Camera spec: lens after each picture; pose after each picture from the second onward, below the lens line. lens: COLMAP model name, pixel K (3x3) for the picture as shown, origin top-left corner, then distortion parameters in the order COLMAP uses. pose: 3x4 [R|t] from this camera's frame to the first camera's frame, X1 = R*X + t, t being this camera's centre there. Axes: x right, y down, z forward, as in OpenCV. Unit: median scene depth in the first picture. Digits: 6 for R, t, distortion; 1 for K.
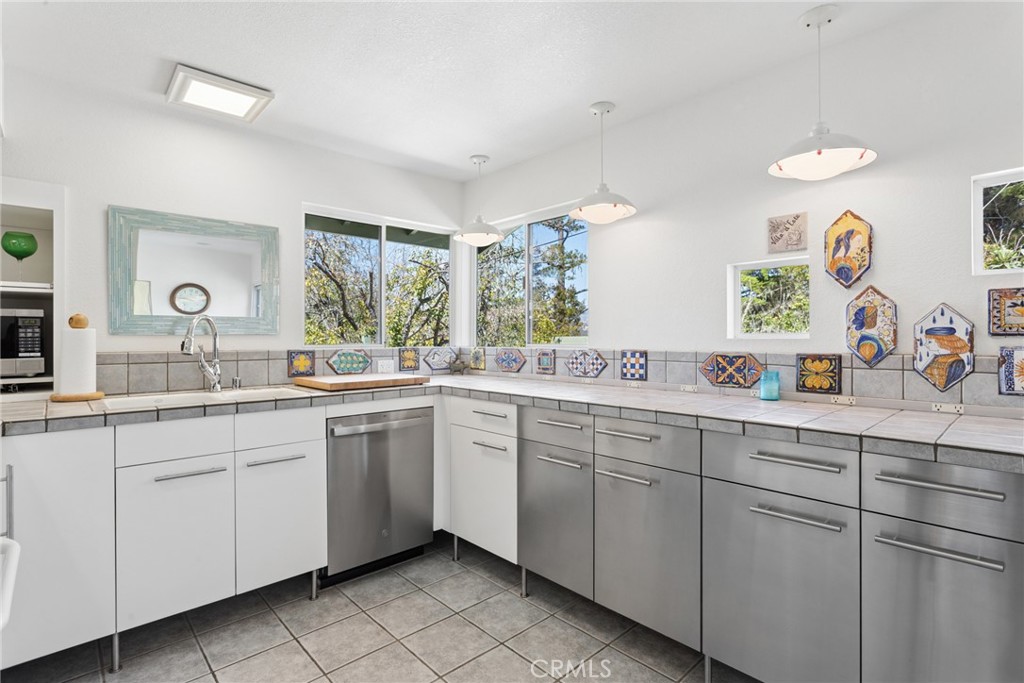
lens RADIAL K [[496.6, 0, 509.6], [0, 496.6, 337.9], [0, 0, 1]] dist [-0.015688, 0.006794]
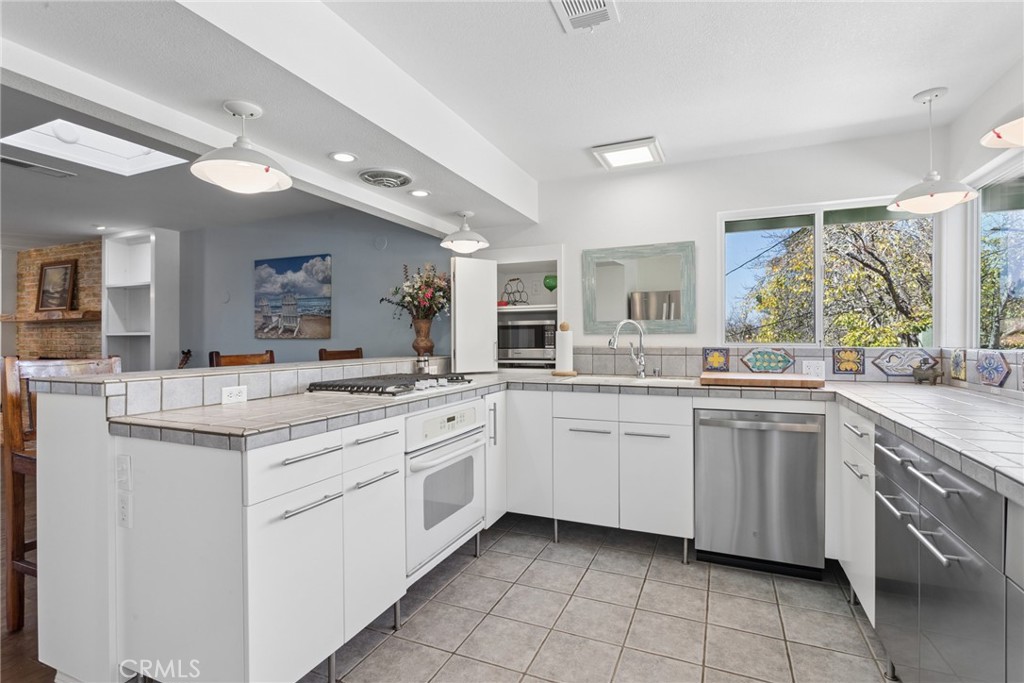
lens RADIAL K [[496.6, 0, 509.1], [0, 496.6, 341.7], [0, 0, 1]] dist [-0.015688, 0.006794]
pose [[0.391337, 0.008112, -0.920212, 0.476404], [0.003537, 0.999941, 0.010319, -0.001901], [0.920241, -0.007292, 0.391285, 0.167546]]
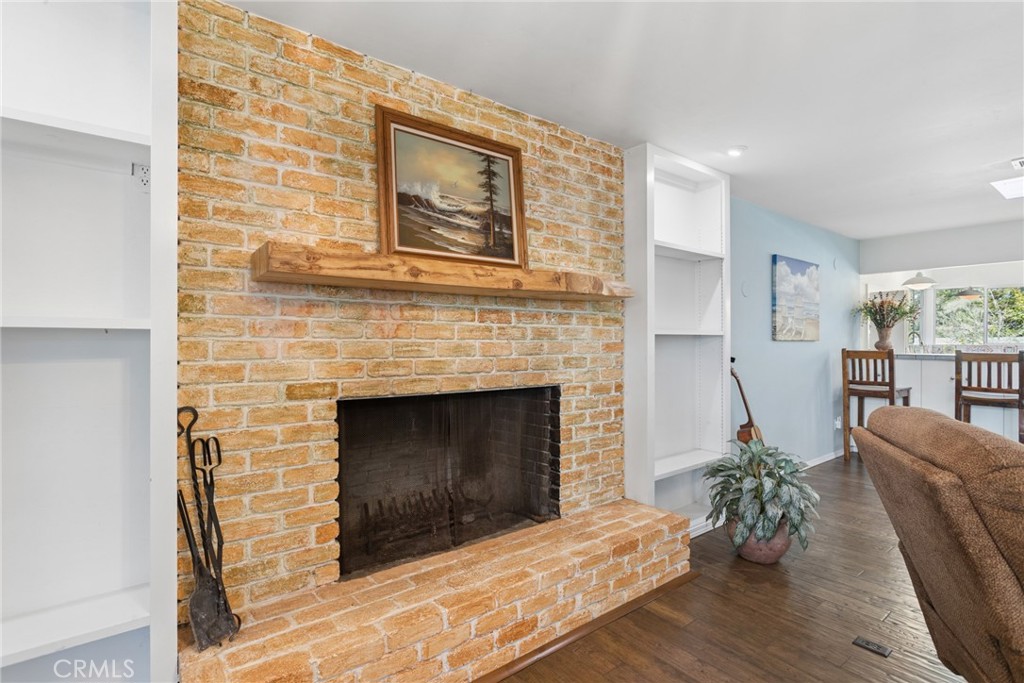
lens RADIAL K [[496.6, 0, 513.7], [0, 496.6, 342.1], [0, 0, 1]] dist [-0.015688, 0.006794]
pose [[0.995845, 0.002973, -0.091018, -1.944746], [-0.002318, 0.999971, 0.007299, -0.002928], [0.091037, -0.007058, 0.995822, -1.466720]]
